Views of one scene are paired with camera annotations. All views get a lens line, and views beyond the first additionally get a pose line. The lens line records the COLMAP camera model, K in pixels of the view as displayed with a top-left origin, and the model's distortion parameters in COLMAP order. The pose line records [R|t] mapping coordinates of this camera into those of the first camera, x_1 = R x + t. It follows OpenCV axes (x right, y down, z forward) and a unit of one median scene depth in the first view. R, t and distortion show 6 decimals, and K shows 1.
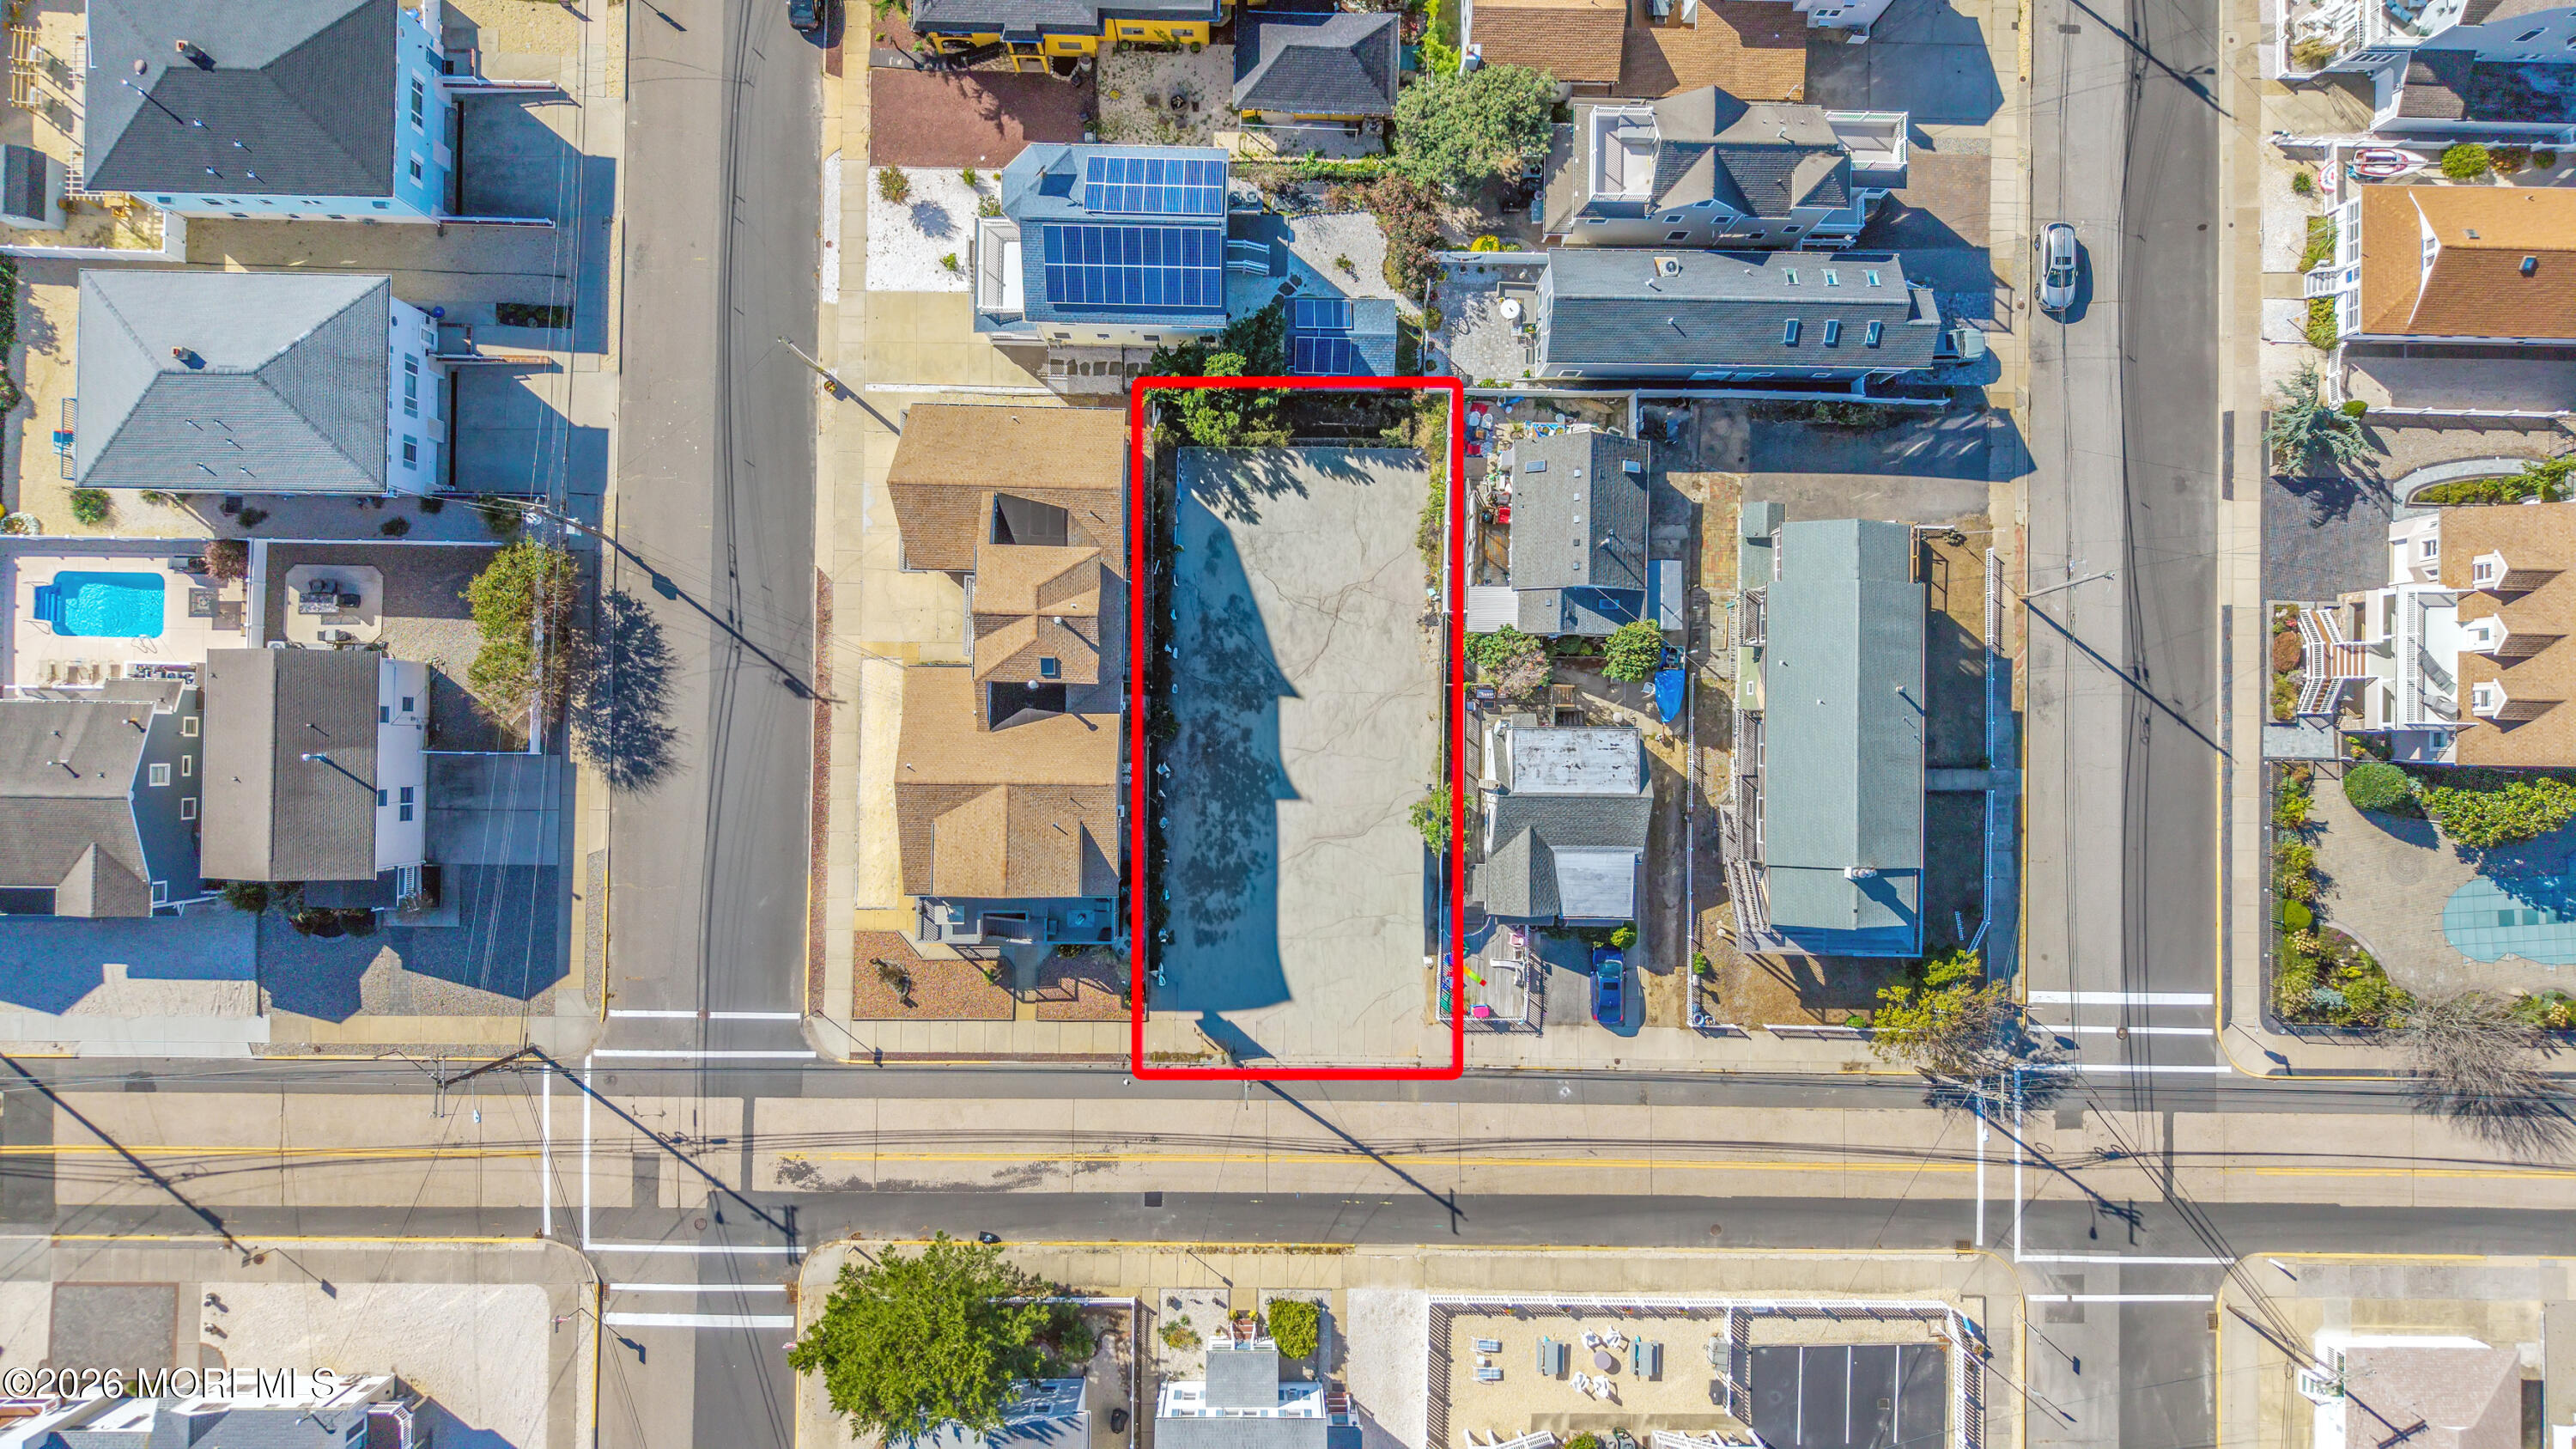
lens RADIAL K [[1715.9, 0, 1288.0], [0, 1715.9, 724.5], [0, 0, 1]] dist [-0.022734, -0.000754]
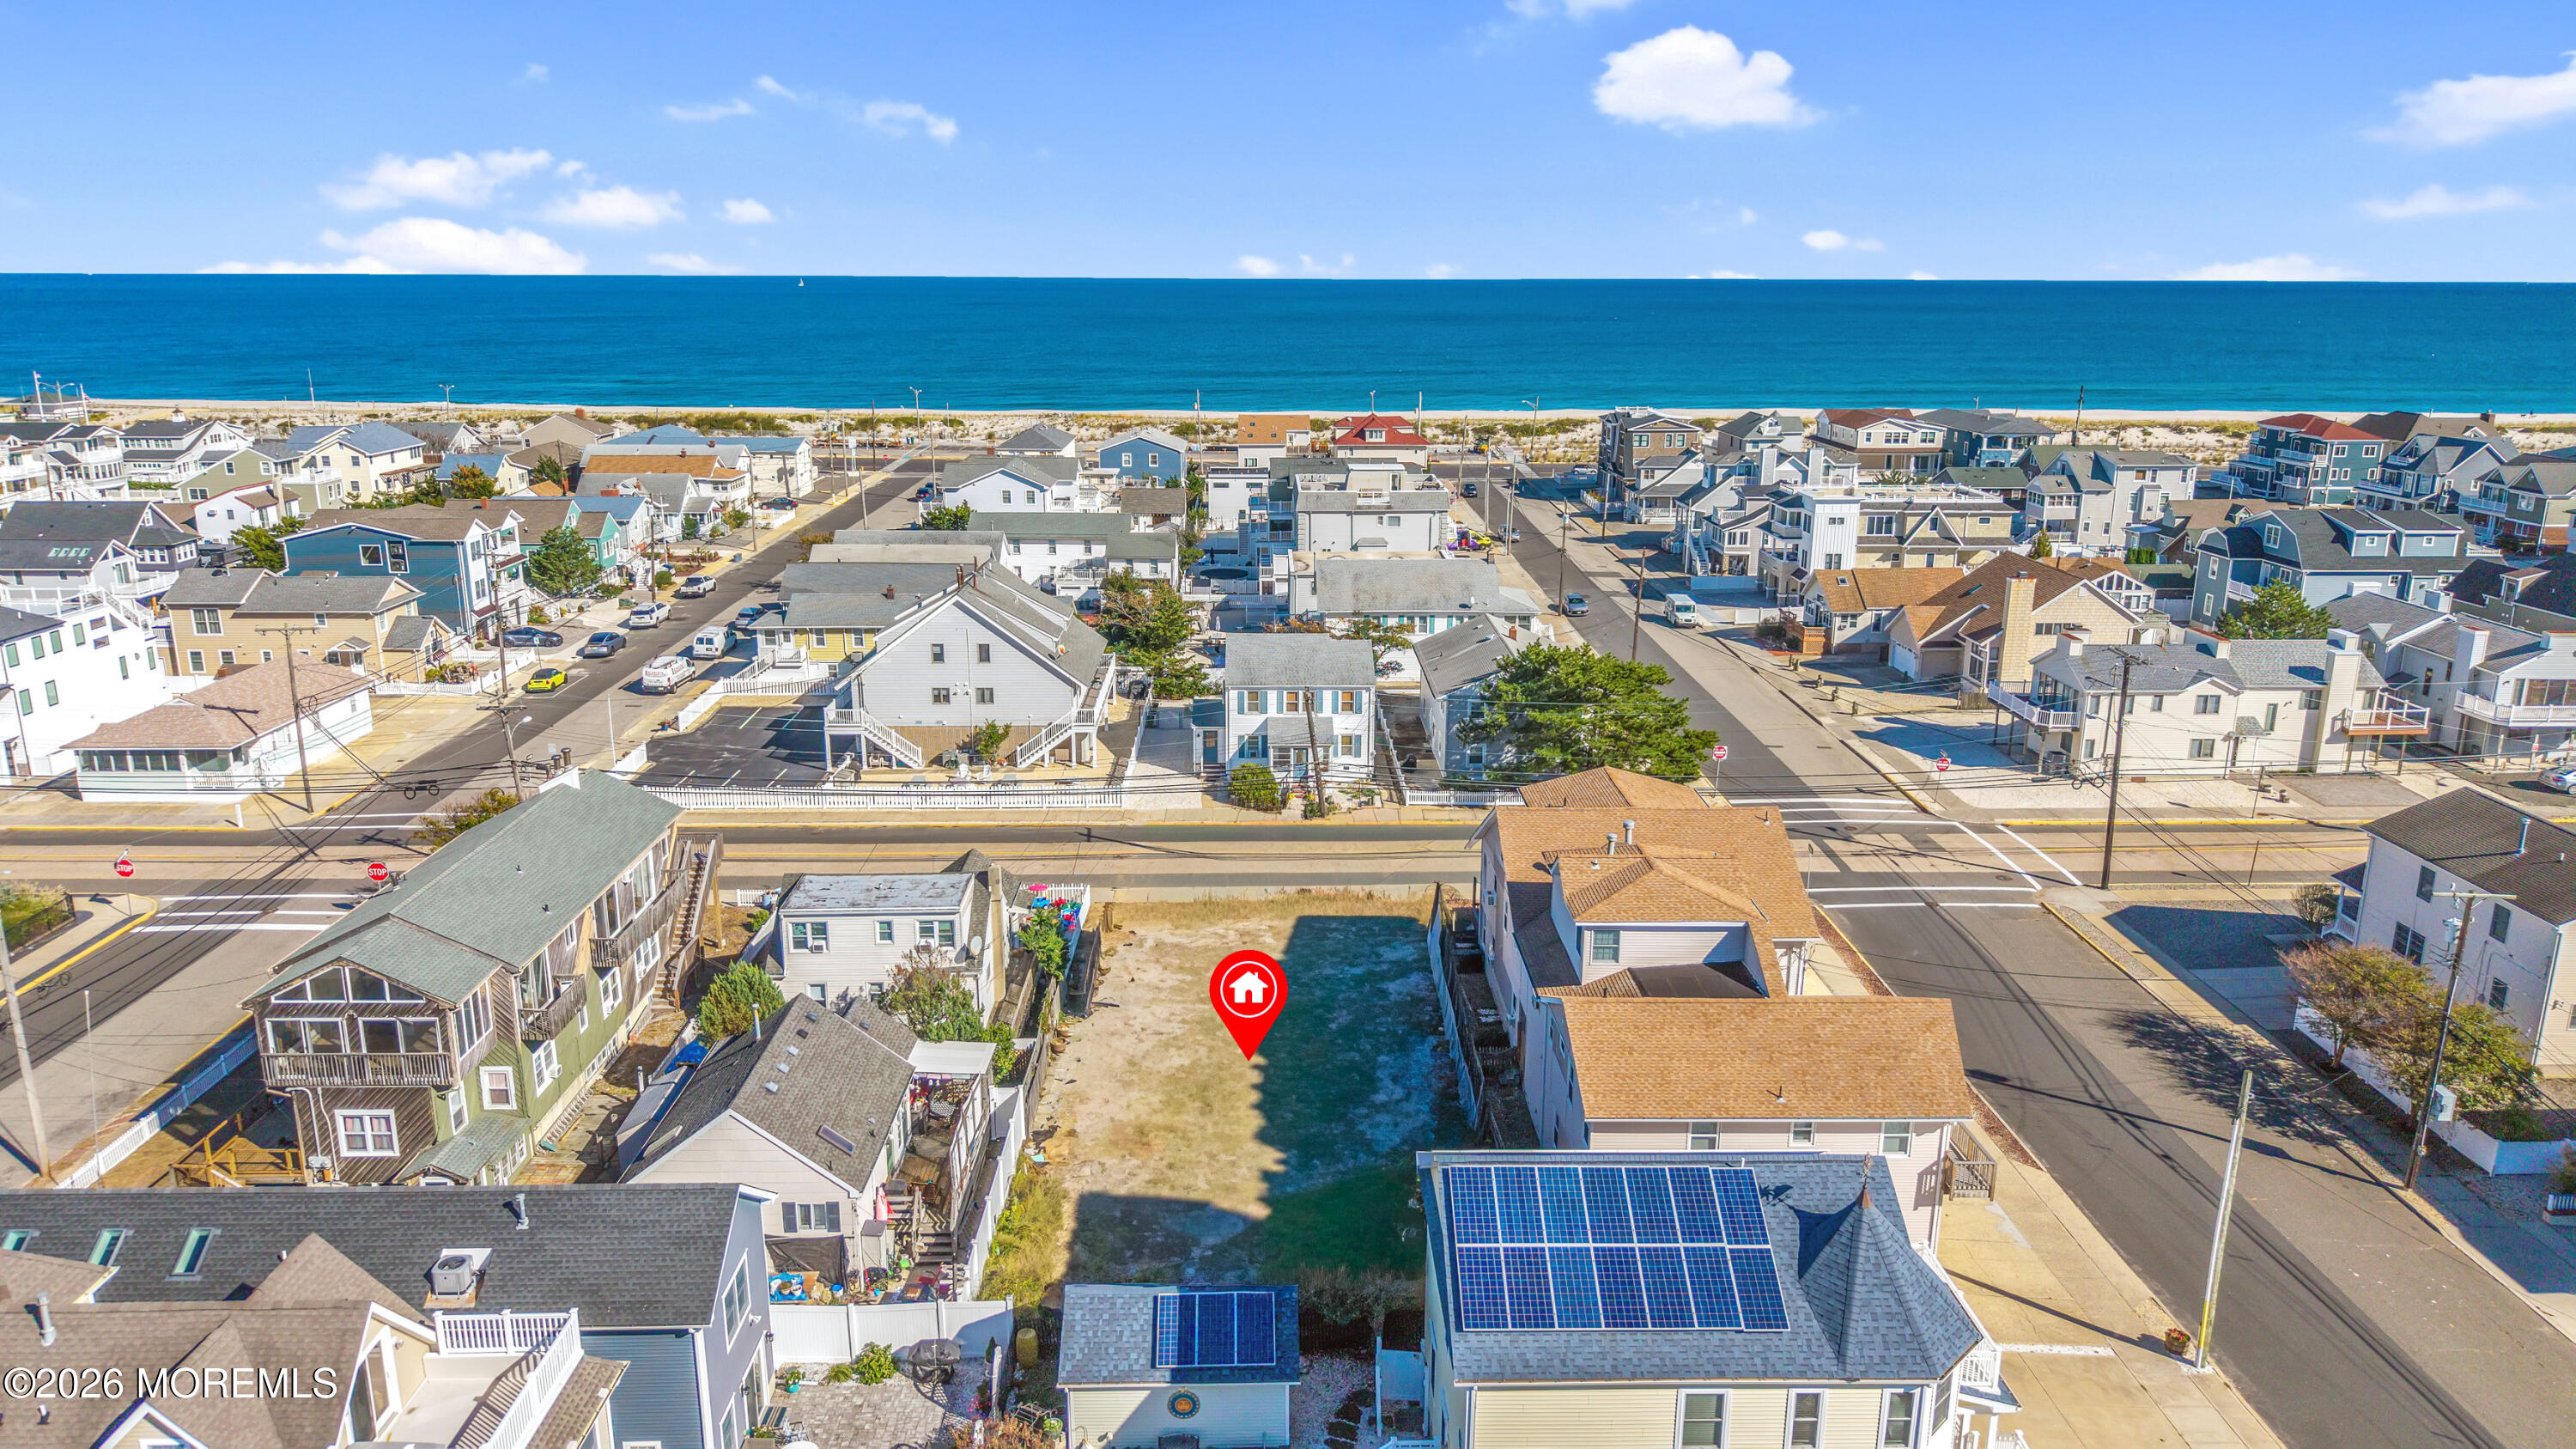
lens RADIAL K [[1727.3, 0, 1288.0], [0, 1727.3, 724.5], [0, 0, 1]] dist [-0.001890, 0.000291]
pose [[-0.998906, -0.020982, -0.041798, 0.026450], [-0.035630, -0.237514, 0.970730, -0.650992], [-0.030296, 0.971157, 0.236506, 0.706797]]
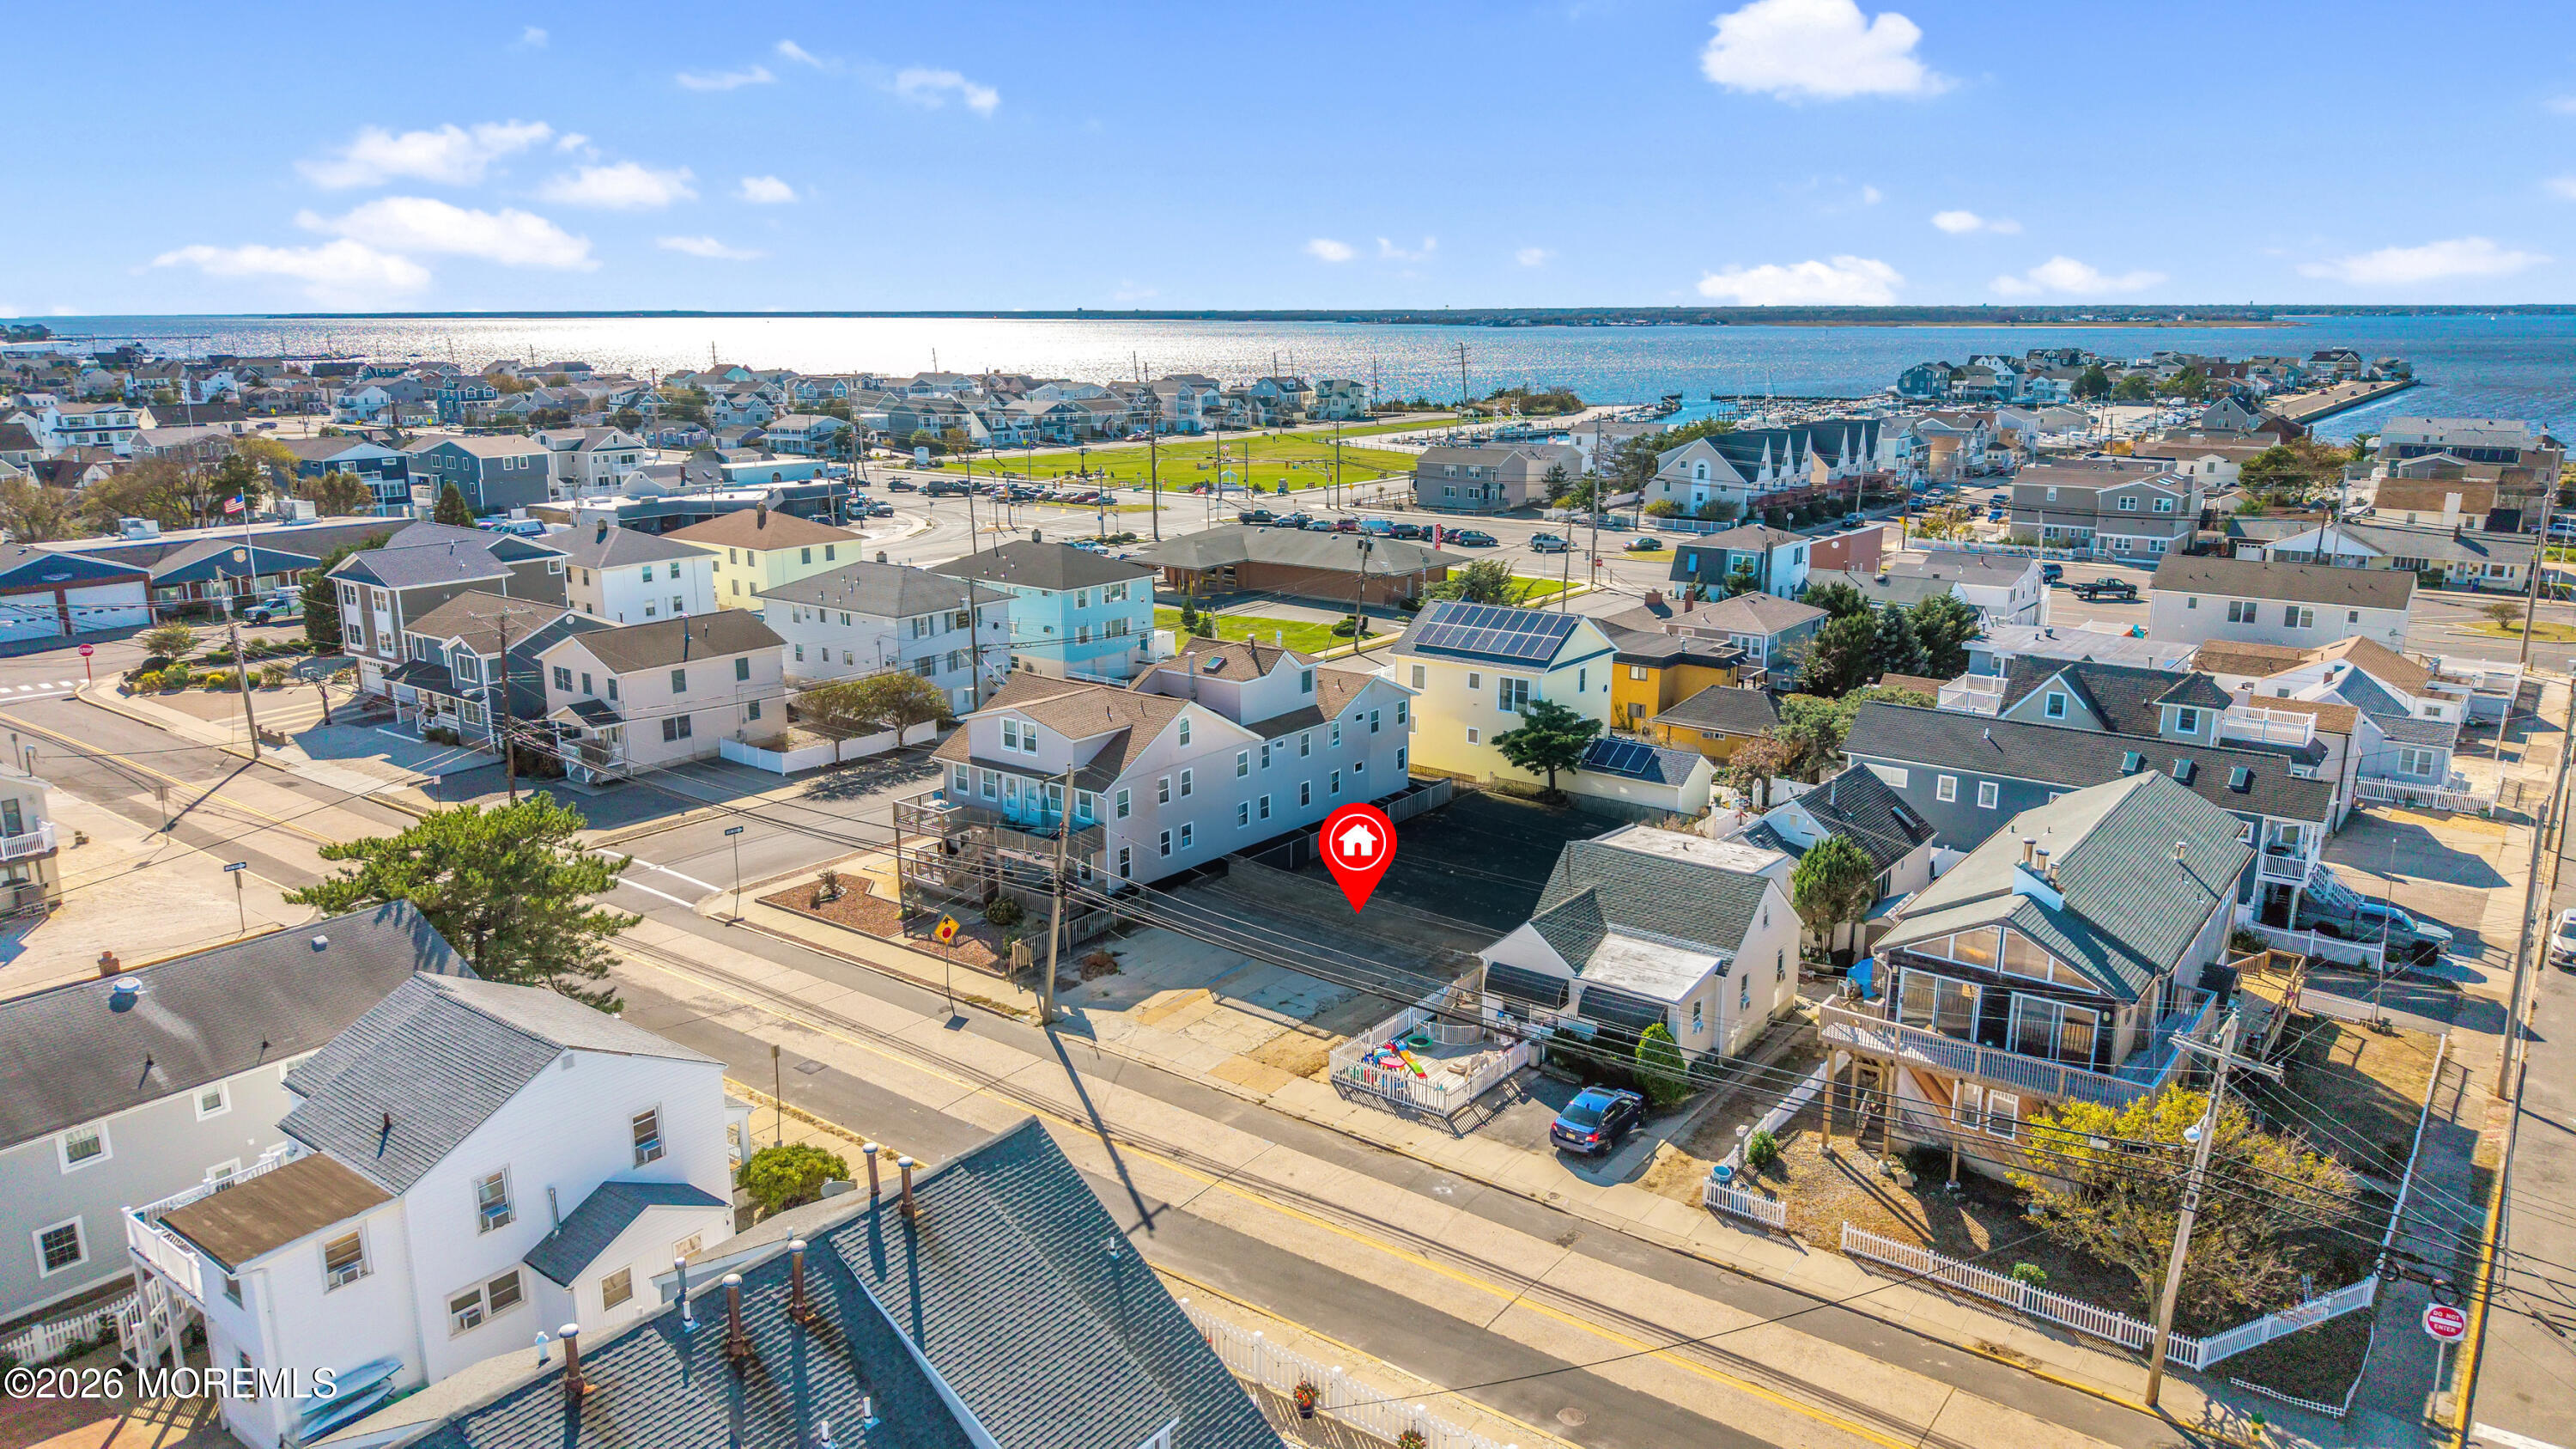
lens RADIAL K [[1715.9, 0, 1288.0], [0, 1715.9, 724.5], [0, 0, 1]] dist [-0.022734, -0.000754]
pose [[0.801025, 0.109357, -0.588558, 0.432047], [-0.597751, 0.199400, -0.776488, 0.644789], [0.032444, 0.973797, 0.225092, 0.735112]]
